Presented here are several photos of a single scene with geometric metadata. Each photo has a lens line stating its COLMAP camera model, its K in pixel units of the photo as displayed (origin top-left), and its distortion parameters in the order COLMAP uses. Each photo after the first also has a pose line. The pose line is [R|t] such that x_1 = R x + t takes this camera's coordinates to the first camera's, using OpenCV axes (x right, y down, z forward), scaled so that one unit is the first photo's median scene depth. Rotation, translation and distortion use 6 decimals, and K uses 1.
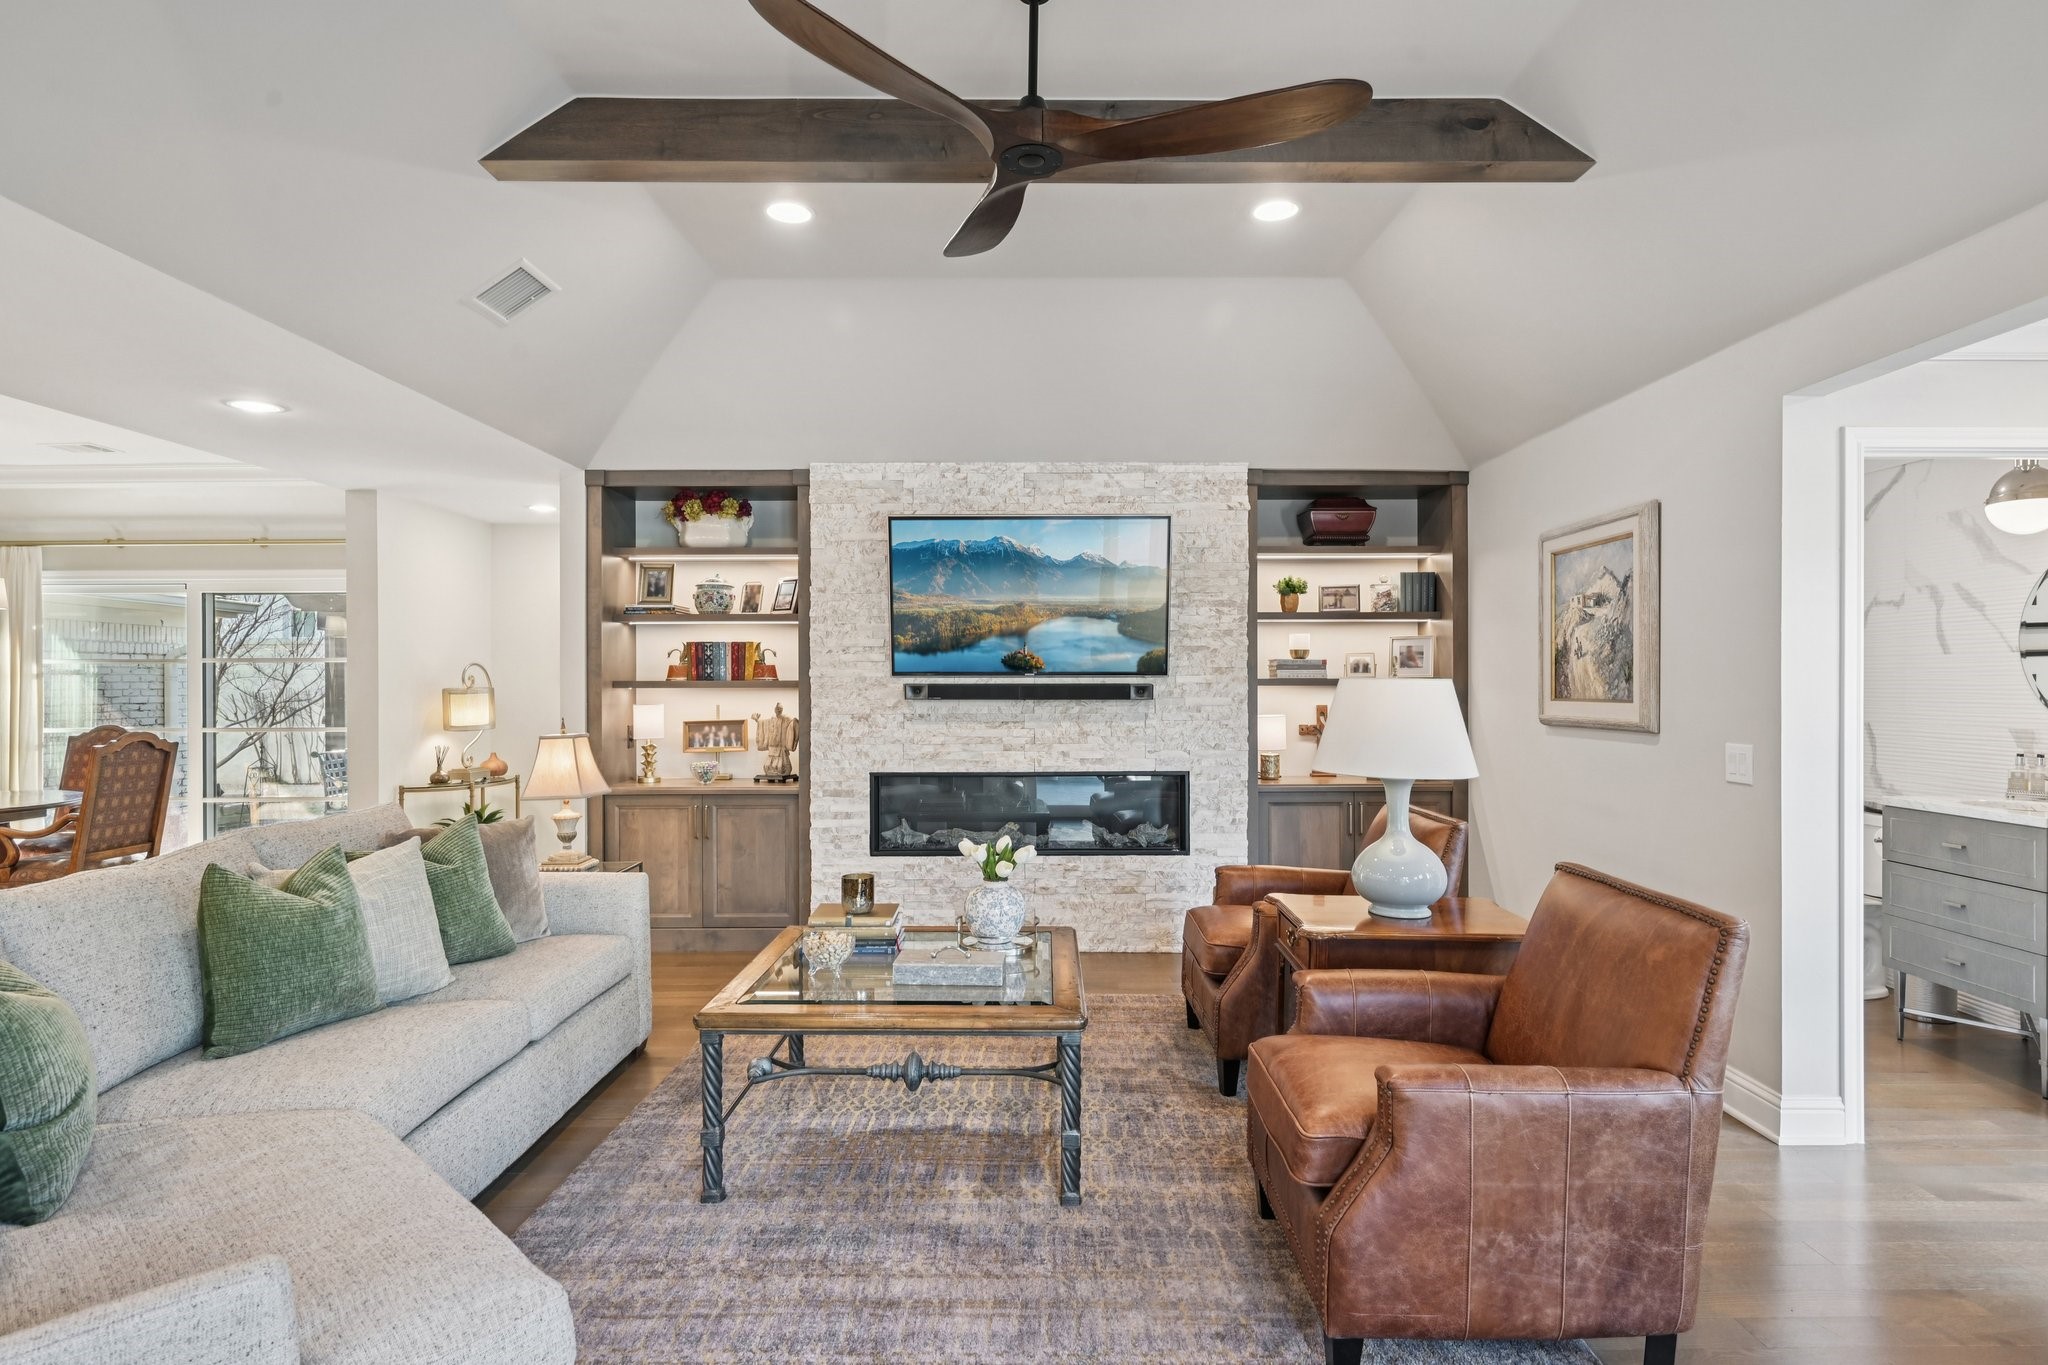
lens RADIAL K [[1041.5, 0, 1023.4], [0, 1041.5, 682.1], [0, 0, 1]] dist [0.000026, 0.000010]
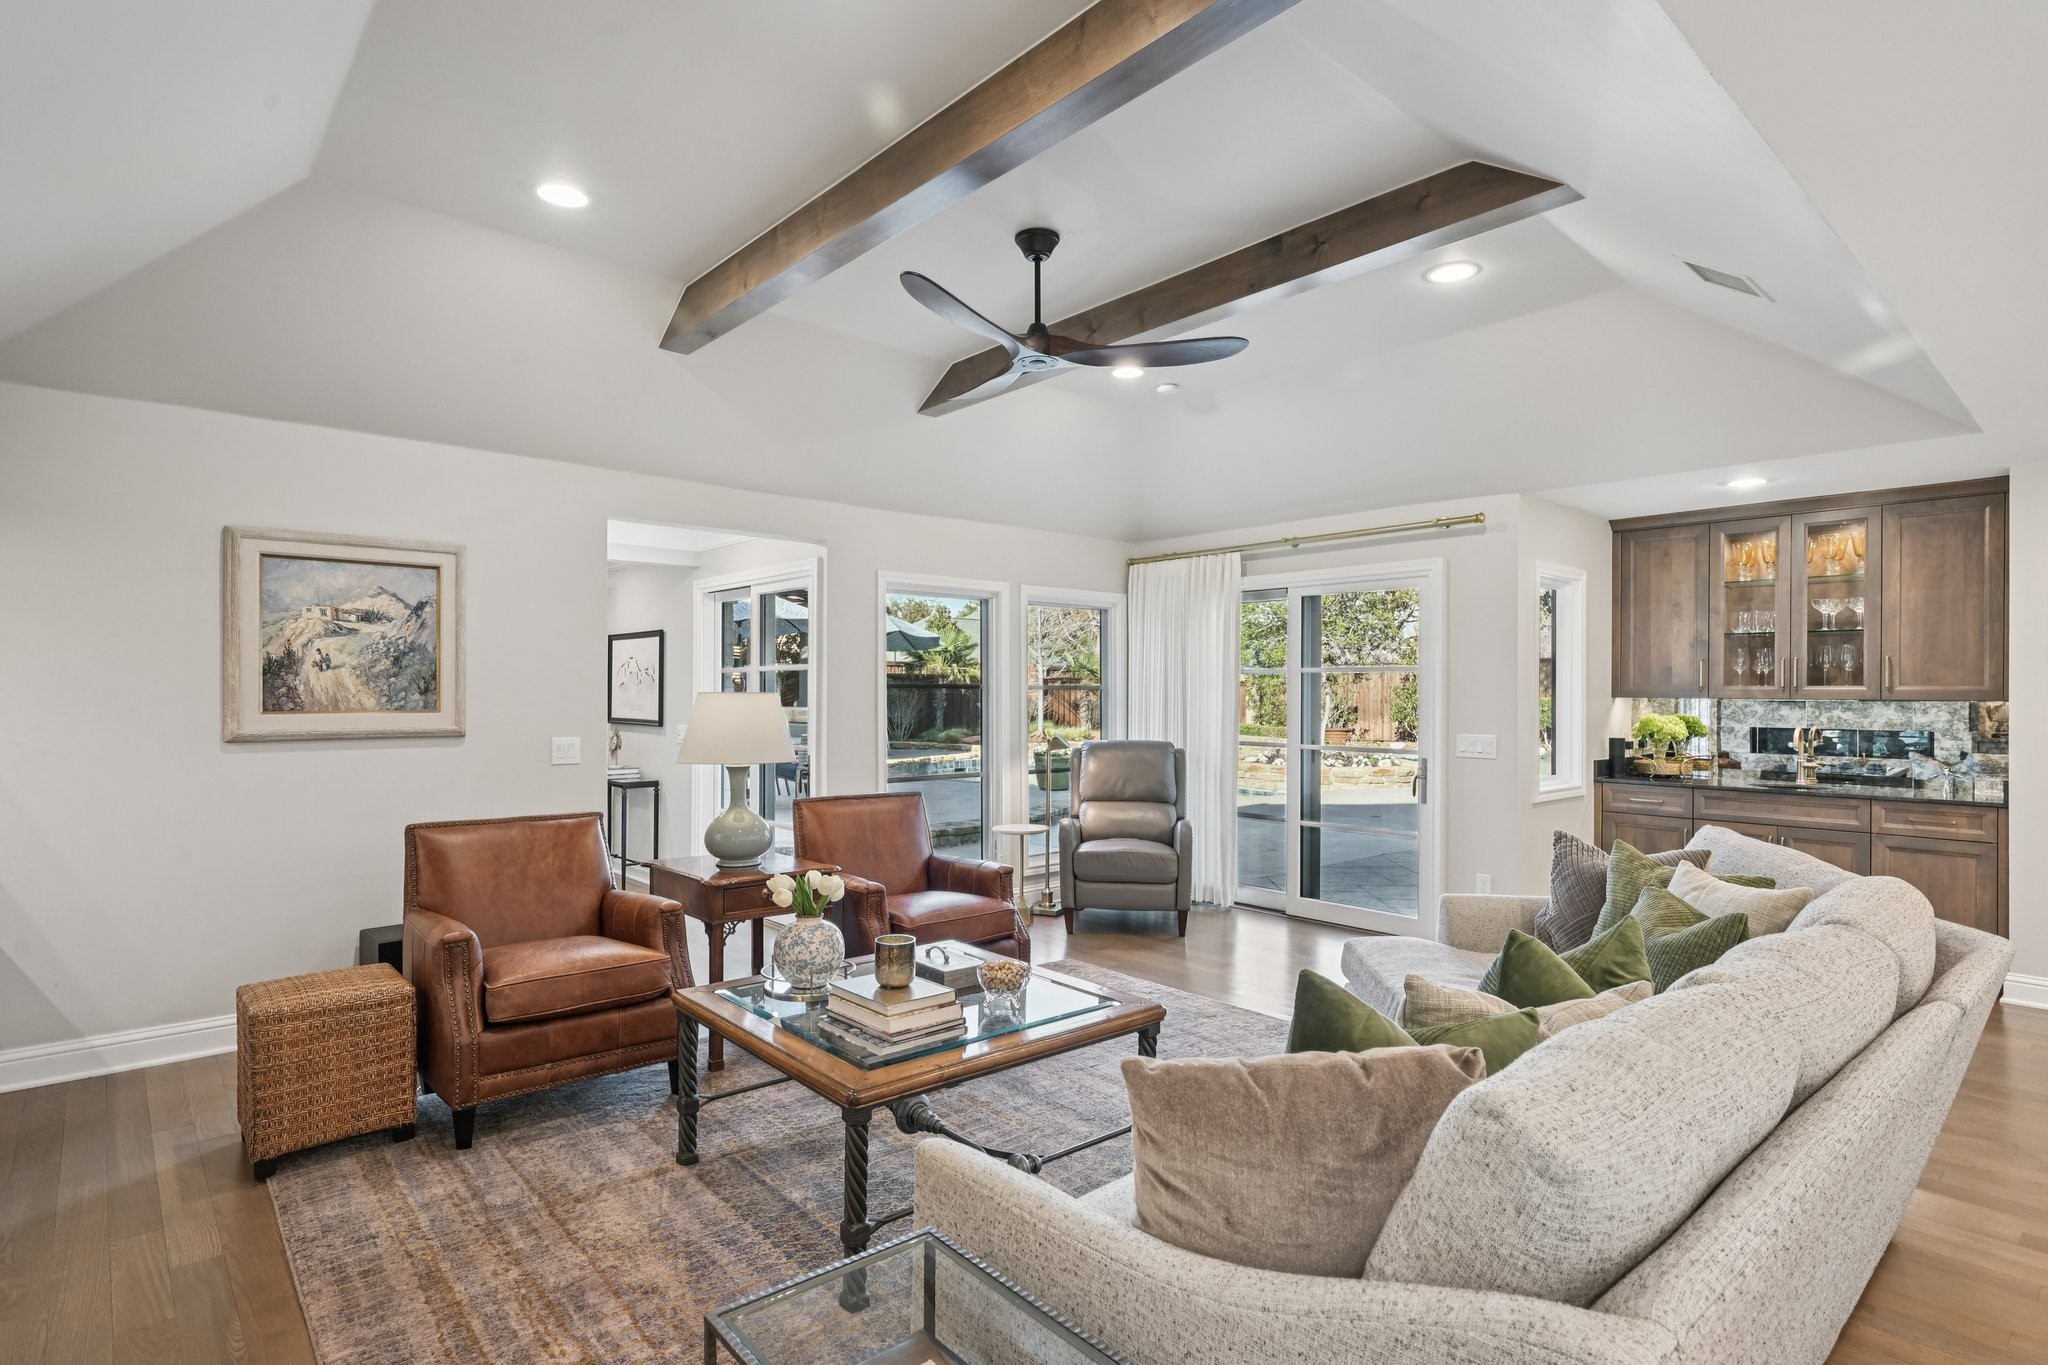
lens RADIAL K [[1041.5, 0, 1024.3], [0, 1041.5, 693.7], [0, 0, 1]] dist [0.000026, 0.000010]
pose [[-0.662206, 0.003718, 0.749313, -0.357868], [-0.001185, 0.999981, -0.006010, 0.002553], [-0.749321, -0.004868, -0.662189, 0.632419]]
